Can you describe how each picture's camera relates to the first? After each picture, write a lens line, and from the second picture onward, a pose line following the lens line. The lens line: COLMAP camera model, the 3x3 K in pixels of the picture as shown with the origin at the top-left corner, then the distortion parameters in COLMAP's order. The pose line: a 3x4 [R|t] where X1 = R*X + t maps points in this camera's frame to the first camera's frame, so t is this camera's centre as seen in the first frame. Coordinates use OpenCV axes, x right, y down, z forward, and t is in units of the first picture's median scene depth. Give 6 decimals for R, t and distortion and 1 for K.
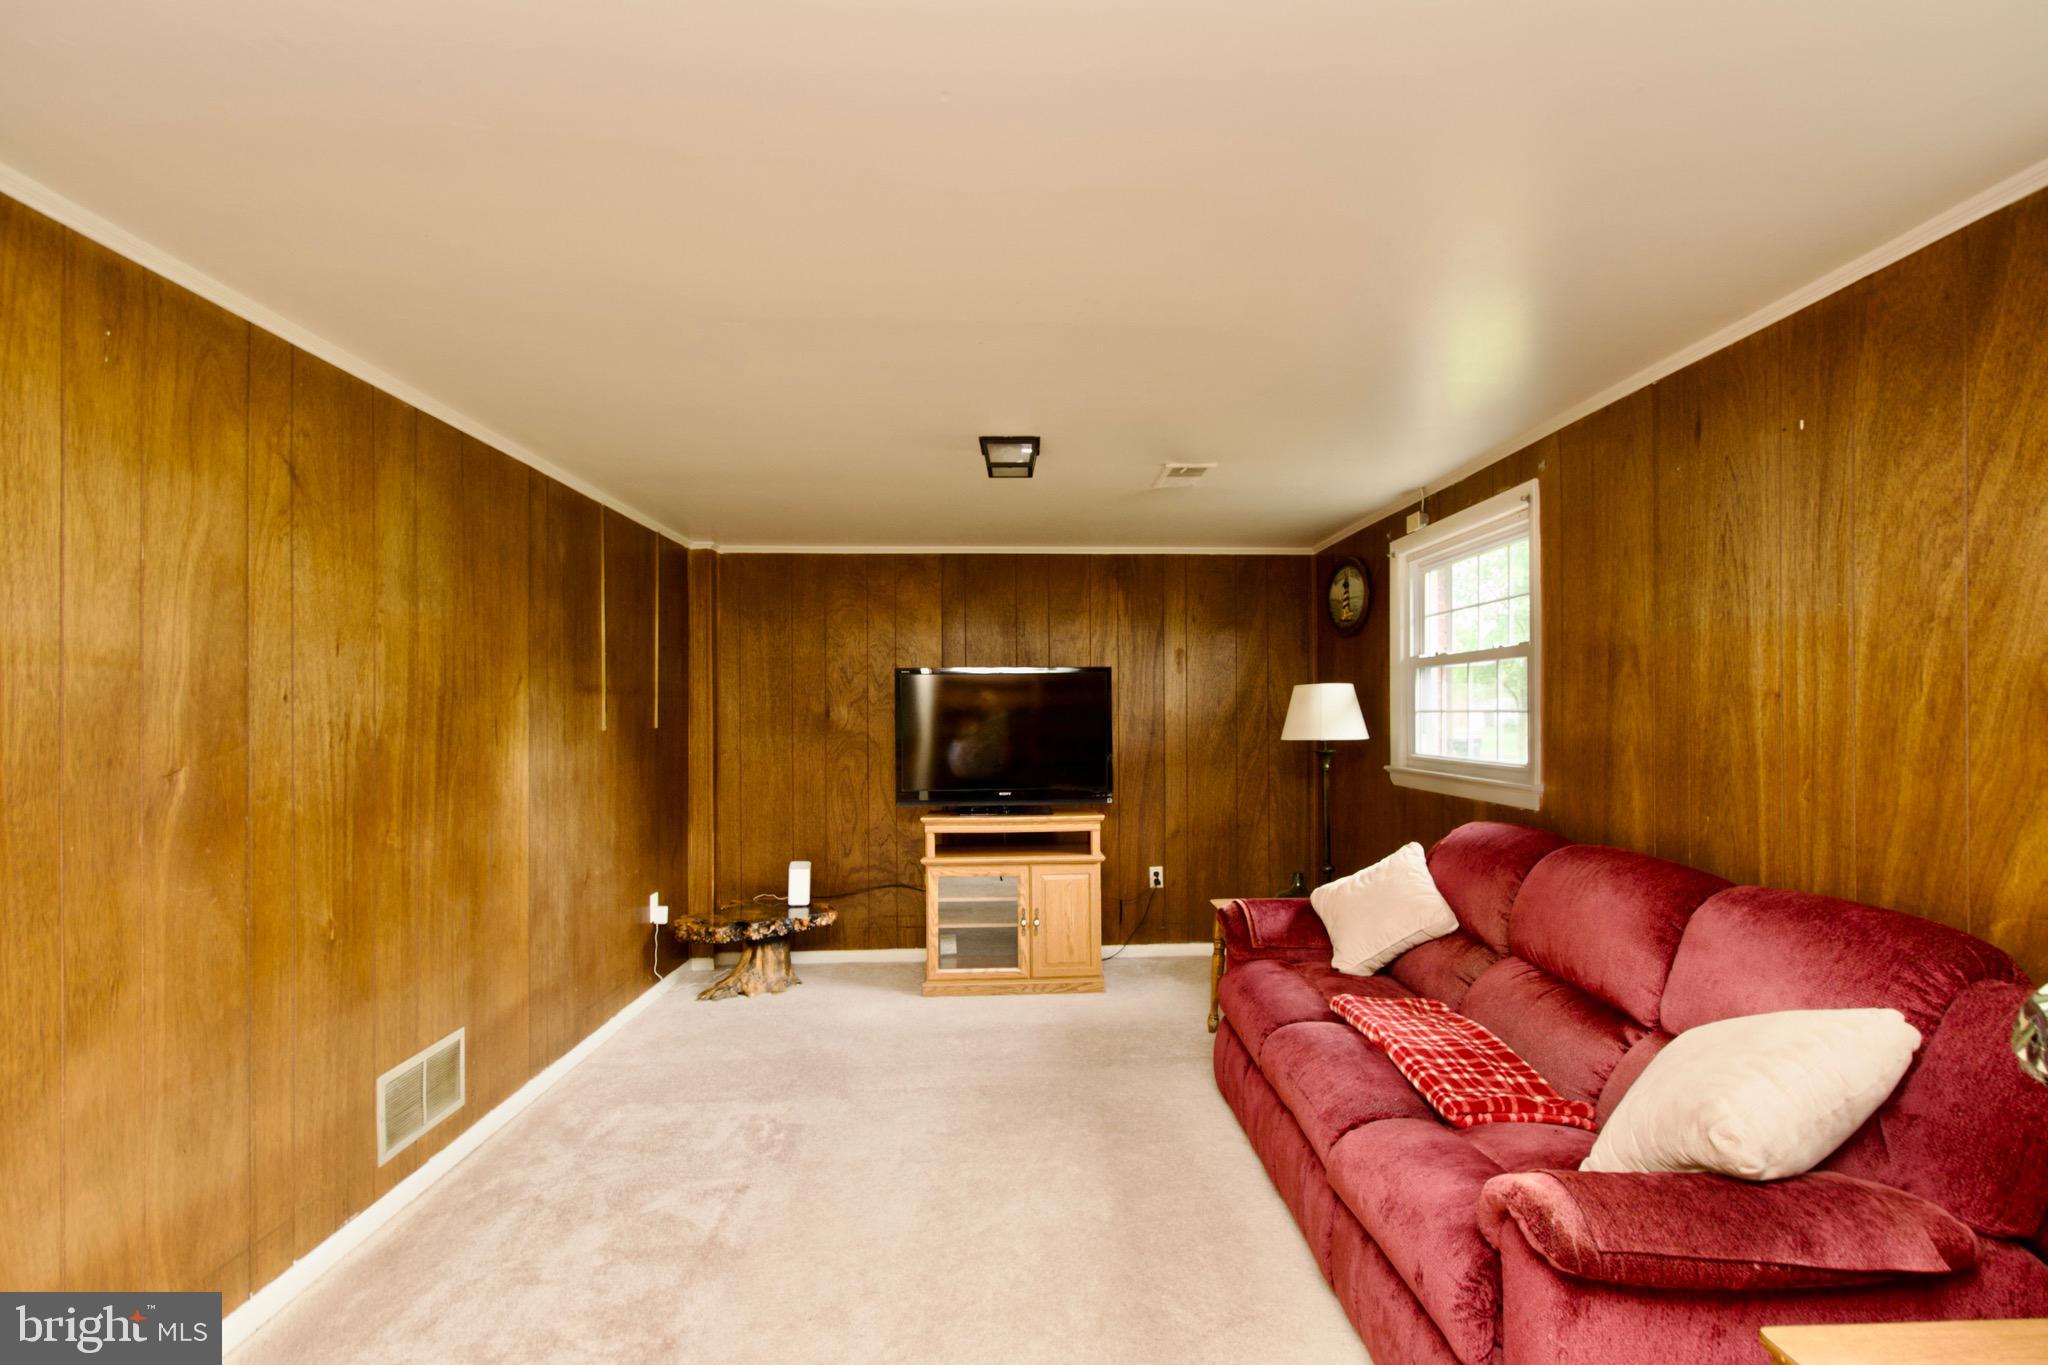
lens RADIAL K [[932.3, 0, 1040.7], [0, 932.3, 712.7], [0, 0, 1]] dist [0.008412, -0.006954]
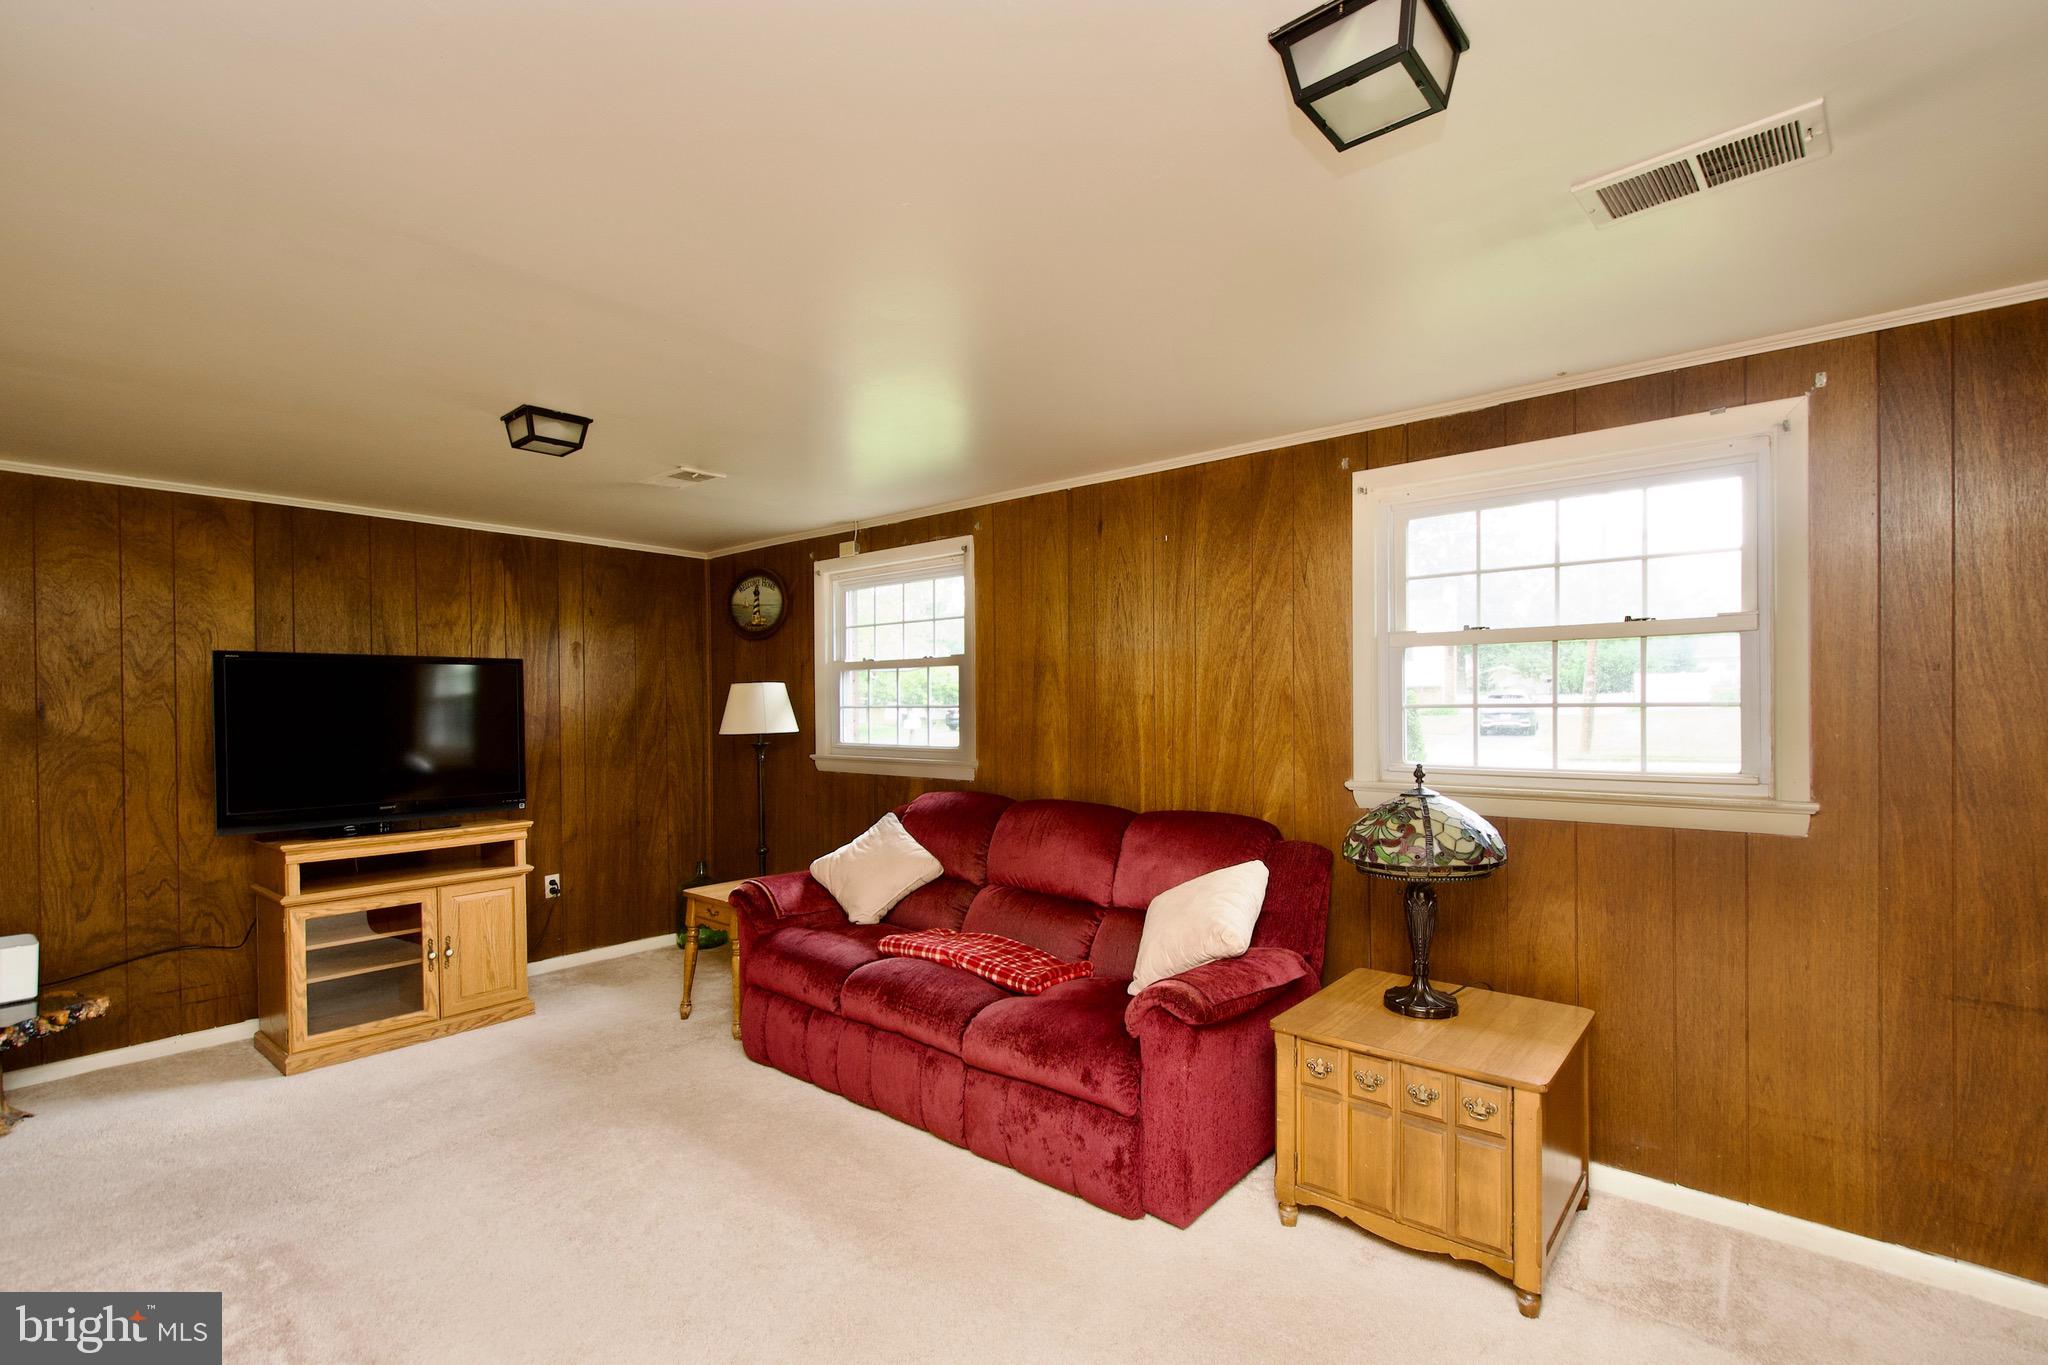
lens RADIAL K [[932.3, 0, 1040.7], [0, 932.3, 712.7], [0, 0, 1]] dist [0.008412, -0.006954]
pose [[0.670400, -0.006119, 0.741975, -0.351913], [0.003597, 0.999981, 0.004997, 0.000383], [-0.741991, -0.000680, 0.670409, 0.016906]]
